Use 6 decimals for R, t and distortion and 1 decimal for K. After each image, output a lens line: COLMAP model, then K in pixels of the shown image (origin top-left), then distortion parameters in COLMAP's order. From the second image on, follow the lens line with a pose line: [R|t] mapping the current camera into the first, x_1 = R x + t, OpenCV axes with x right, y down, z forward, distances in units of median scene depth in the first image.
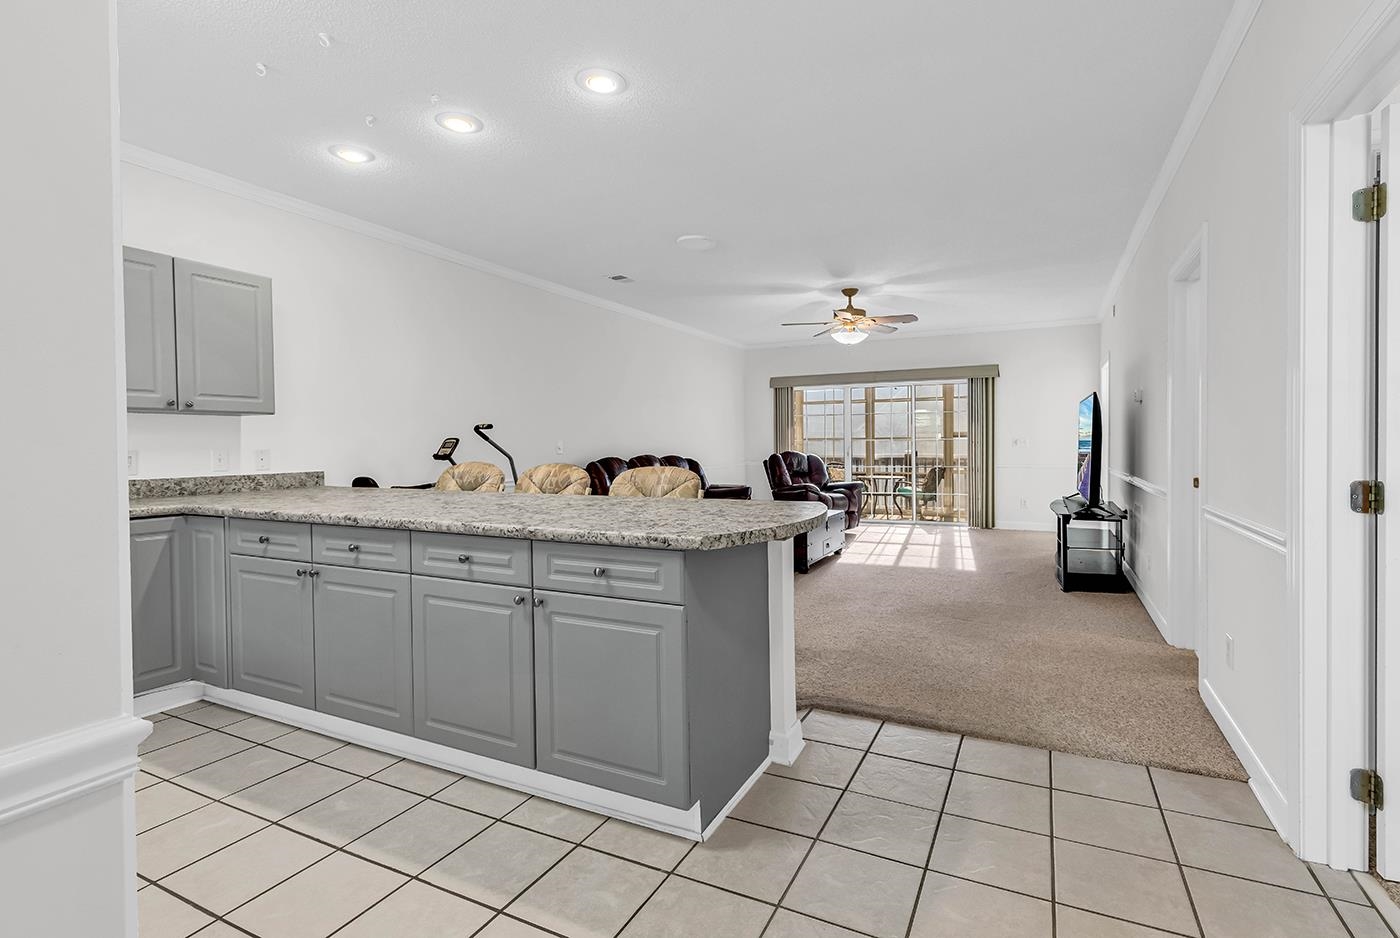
lens RADIAL K [[626.2, 0, 697.3], [0, 626.2, 454.9], [0, 0, 1]] dist [0.002946, 0.000149]
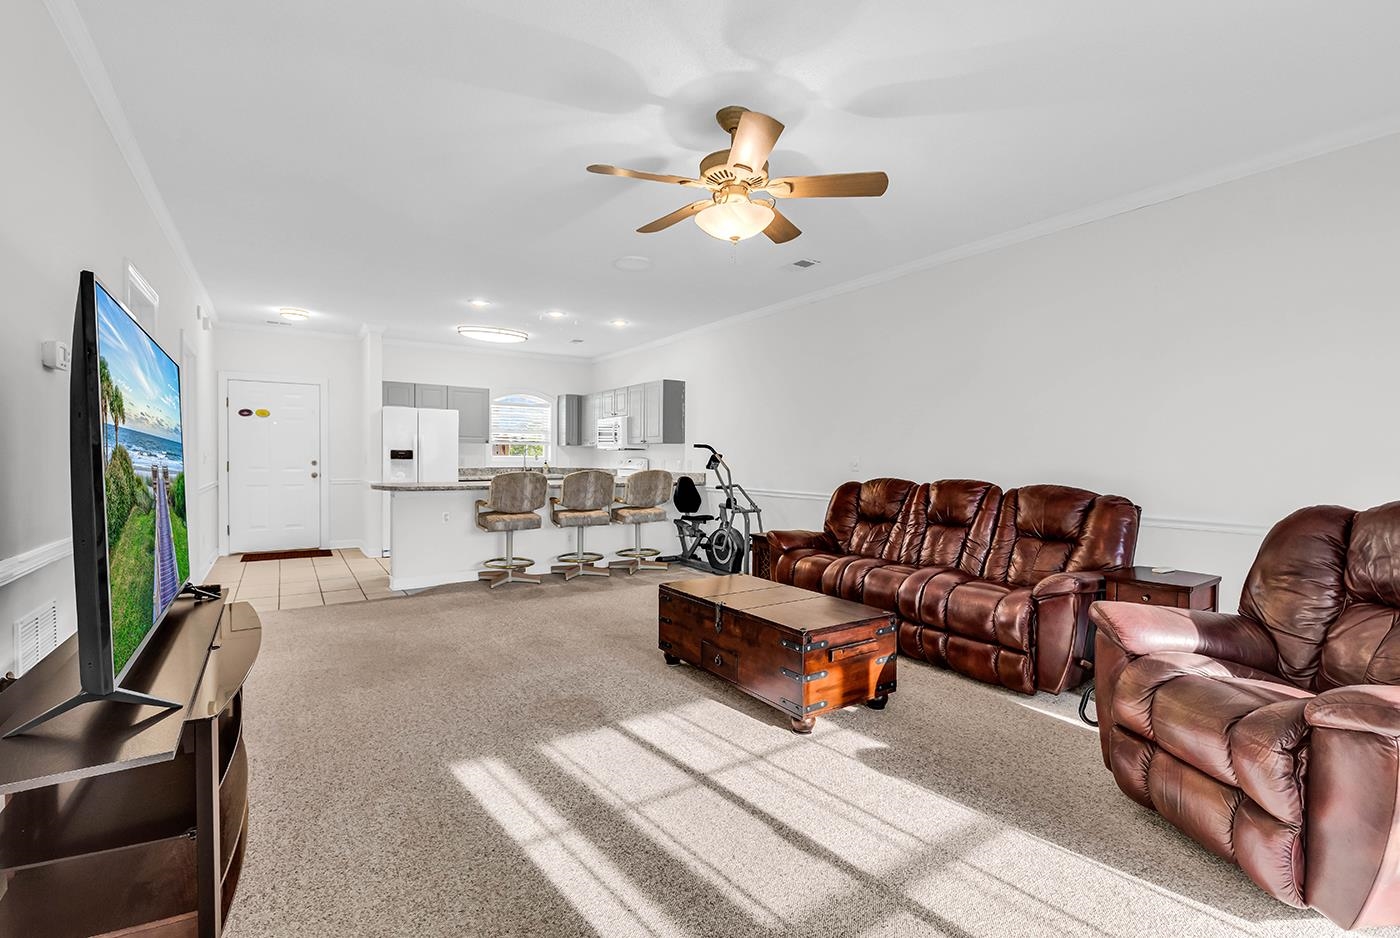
lens RADIAL K [[637.2, 0, 701.8], [0, 637.2, 467.0], [0, 0, 1]] dist [-0.000831, -0.000037]
pose [[-0.466174, 0.016257, -0.884543, 0.450032], [-0.016816, 0.999488, 0.027232, -0.017932], [0.884533, 0.027569, -0.465662, 0.818596]]
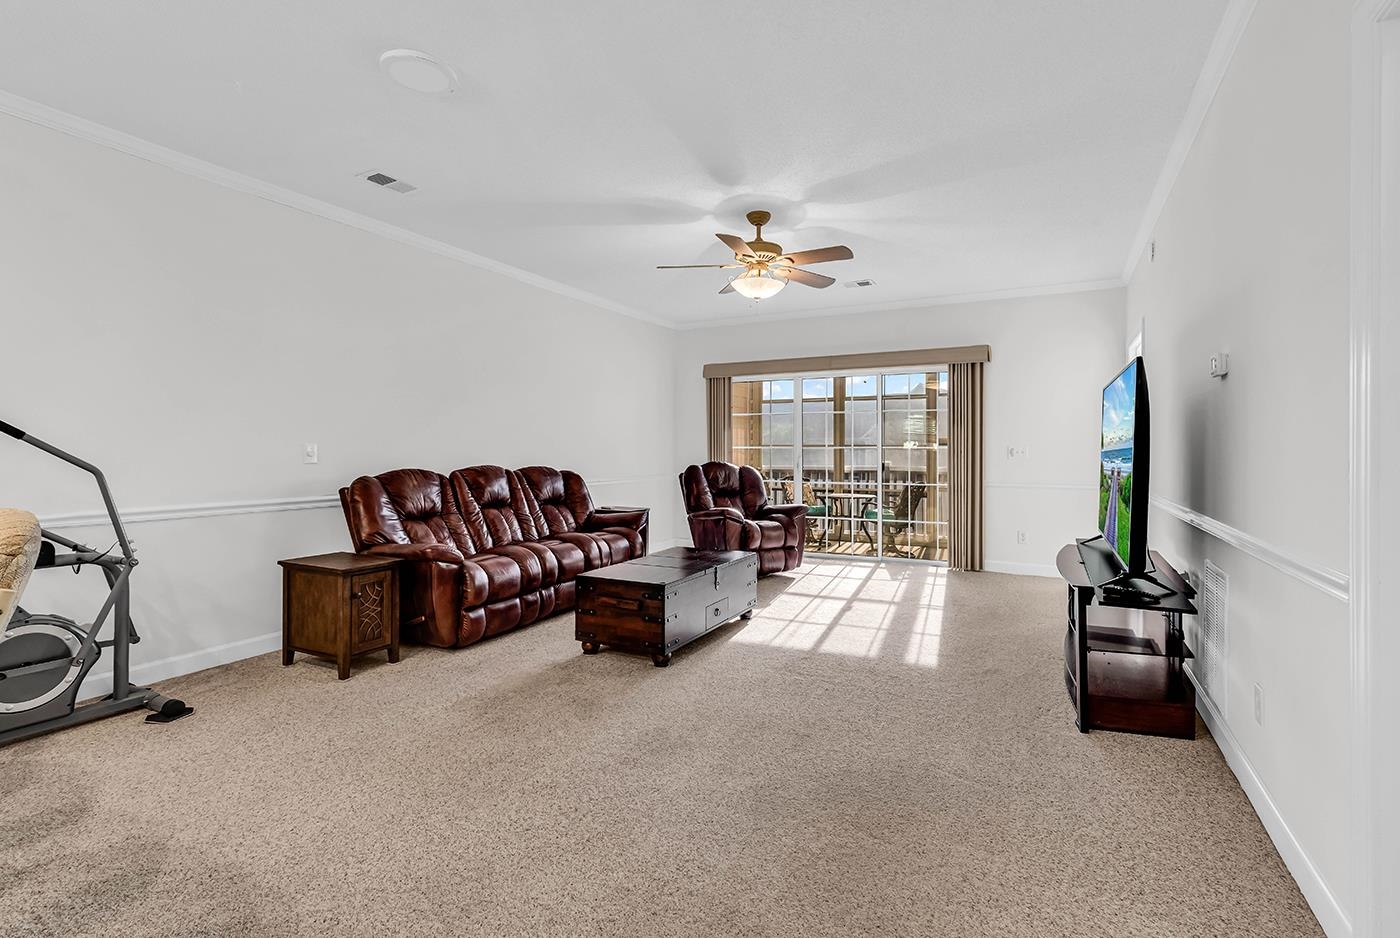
lens RADIAL K [[739.6, 0, 702.9], [0, 739.6, 452.1], [0, 0, 1]] dist [0.018961, -0.000152]
pose [[0.997794, 0.008941, 0.065788, 0.091854], [-0.007858, 0.999830, -0.016701, -0.002898], [-0.065926, 0.016147, 0.997694, 0.160922]]
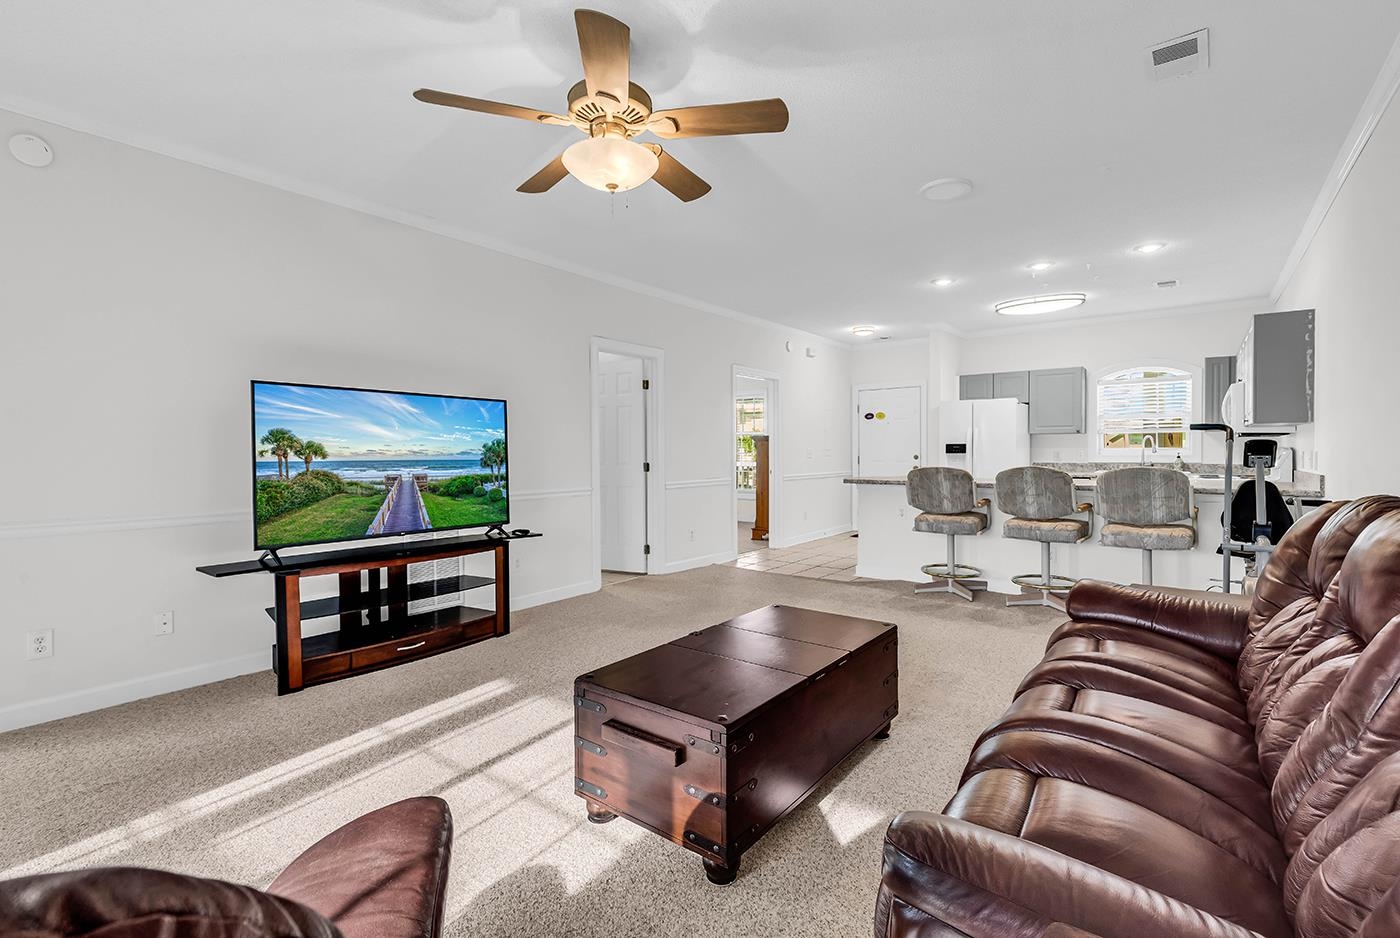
lens RADIAL K [[626.2, 0, 697.3], [0, 626.2, 454.9], [0, 0, 1]] dist [0.002946, 0.000149]
pose [[-0.986631, 0.011124, 0.162591, 0.089563], [0.014116, 0.999751, 0.017261, -0.015307], [-0.162358, 0.019326, -0.986543, 0.933908]]
